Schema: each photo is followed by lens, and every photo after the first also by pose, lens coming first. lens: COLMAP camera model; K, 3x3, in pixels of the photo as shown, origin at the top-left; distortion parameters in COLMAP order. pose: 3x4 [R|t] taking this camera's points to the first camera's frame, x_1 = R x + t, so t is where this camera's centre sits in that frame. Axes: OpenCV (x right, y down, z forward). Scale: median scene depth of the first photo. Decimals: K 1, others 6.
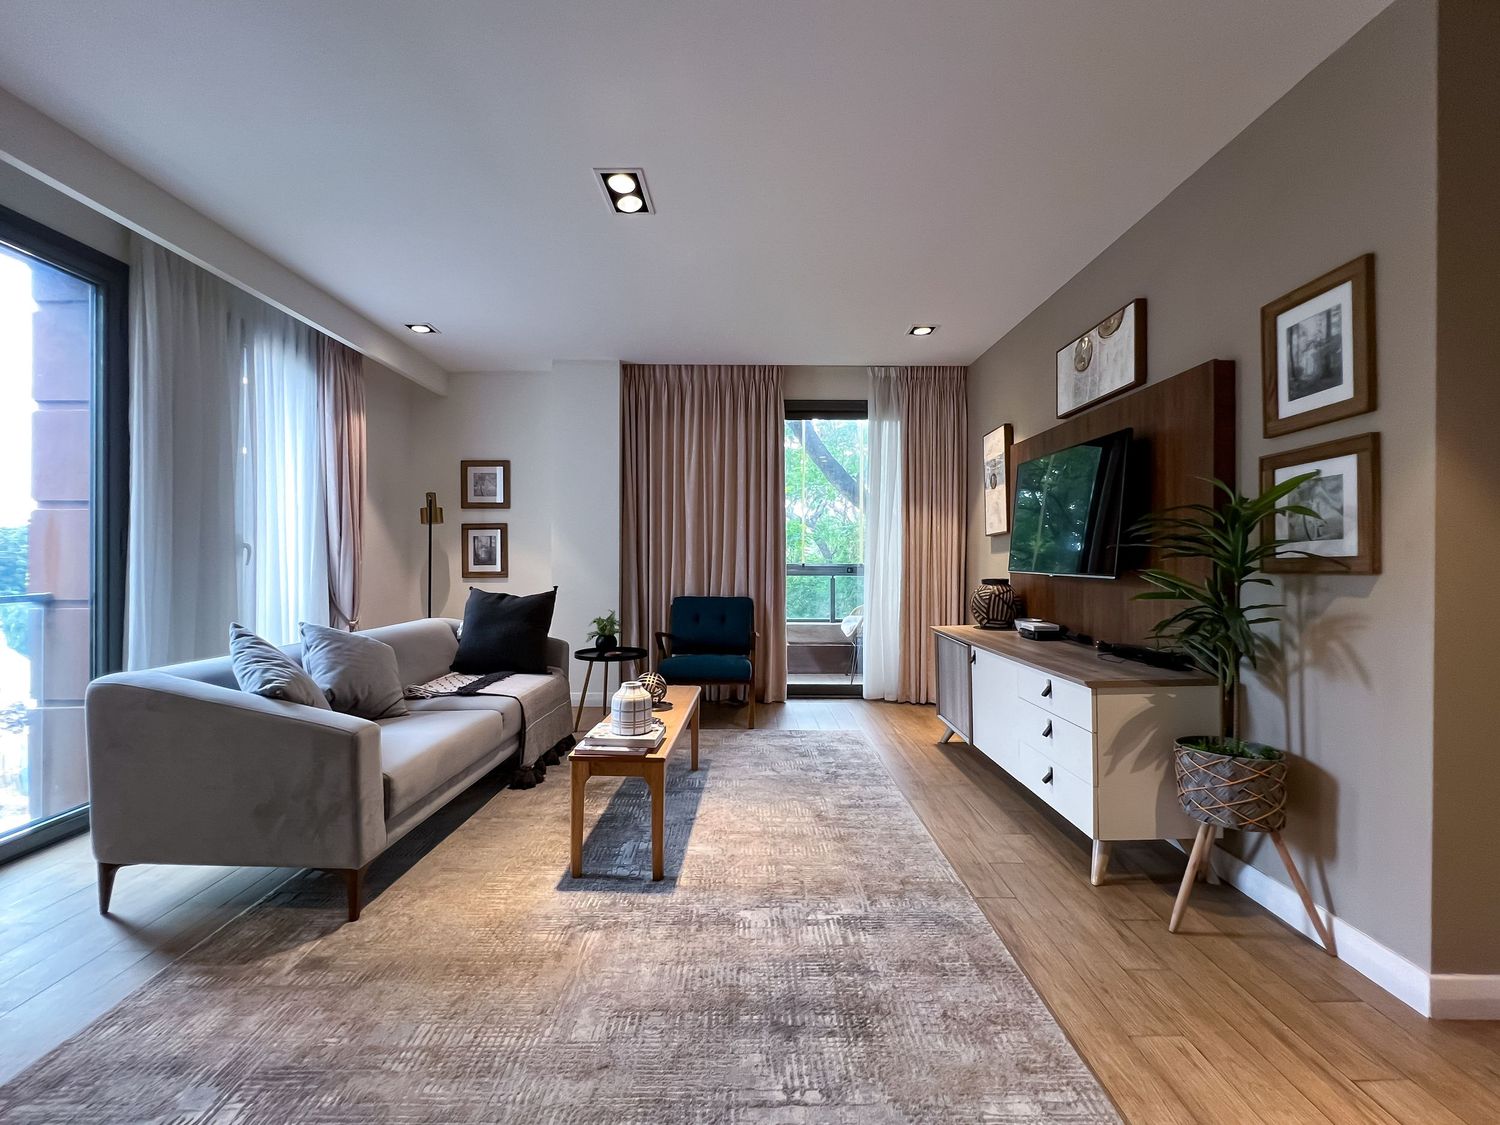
lens RADIAL K [[649.9, 0, 750.0], [0, 649.9, 562.5], [0, 0, 1]] dist [-0.001563, -0.000061]
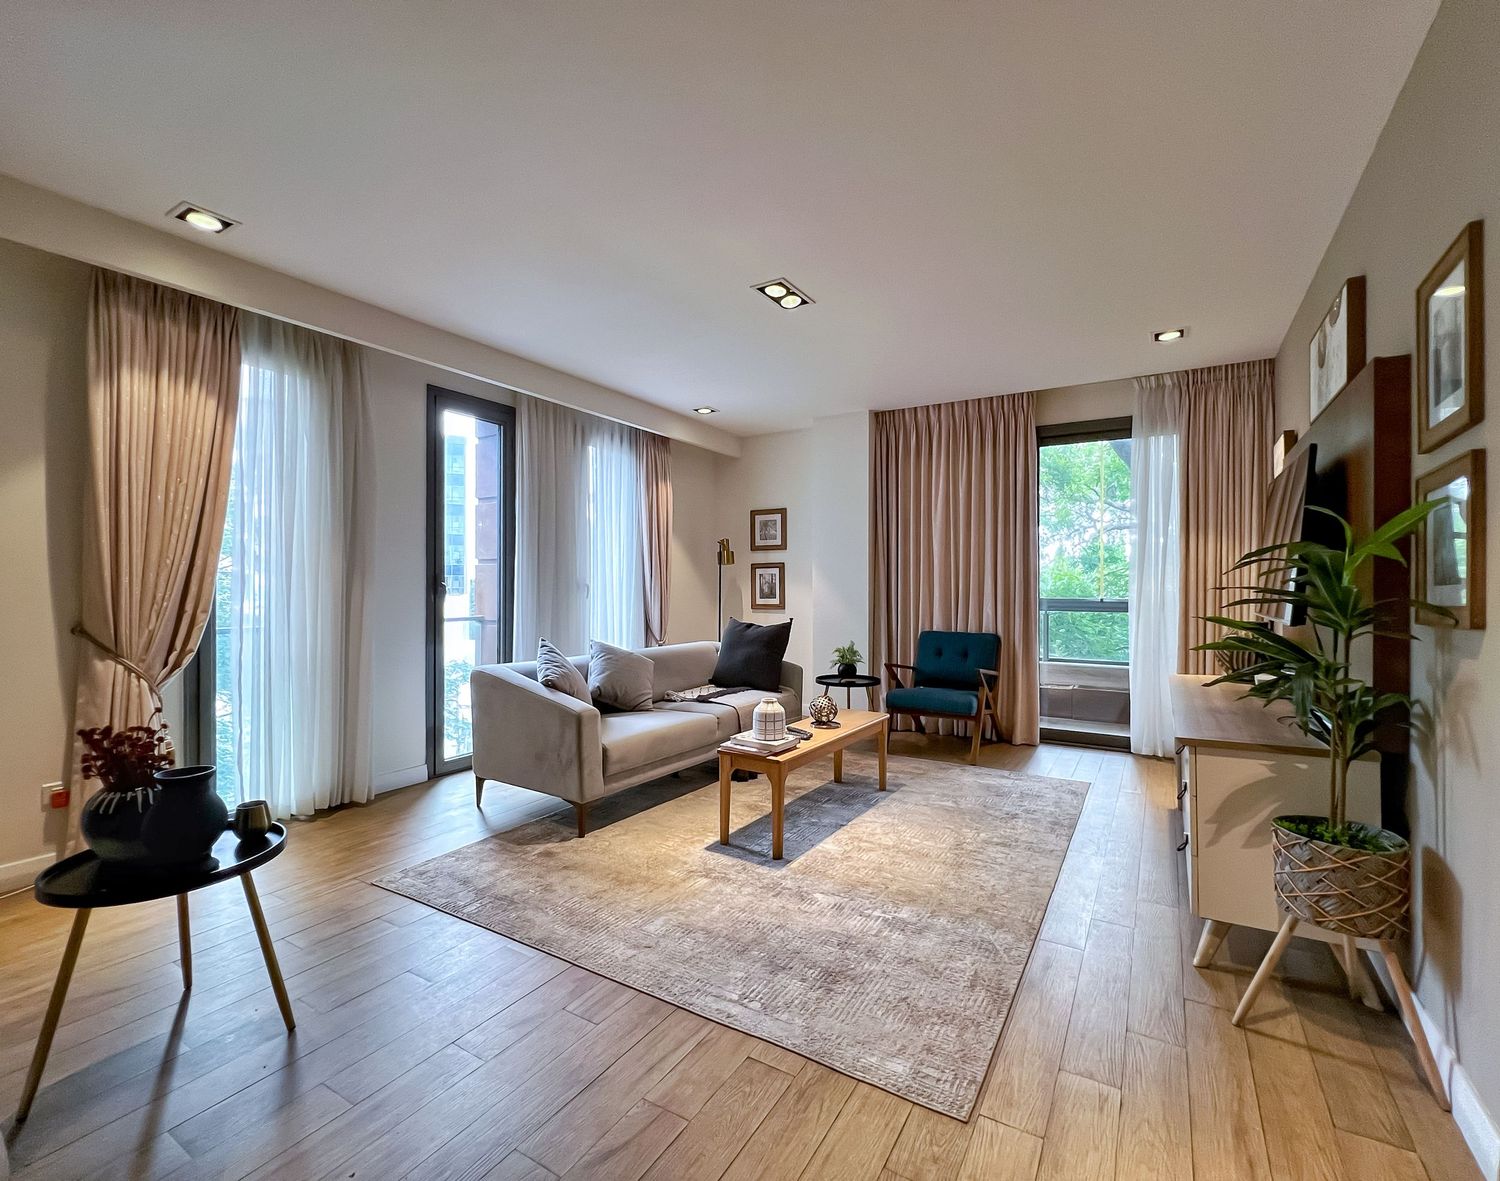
lens RADIAL K [[666.3, 0, 750.0], [0, 666.3, 590.5], [0, 0, 1]] dist [-0.000446, 0.000033]
pose [[0.854278, 0.001608, -0.519815, 0.304714], [-0.003442, 0.999991, -0.002563, -0.011694], [0.519806, 0.003979, 0.854275, -0.070185]]
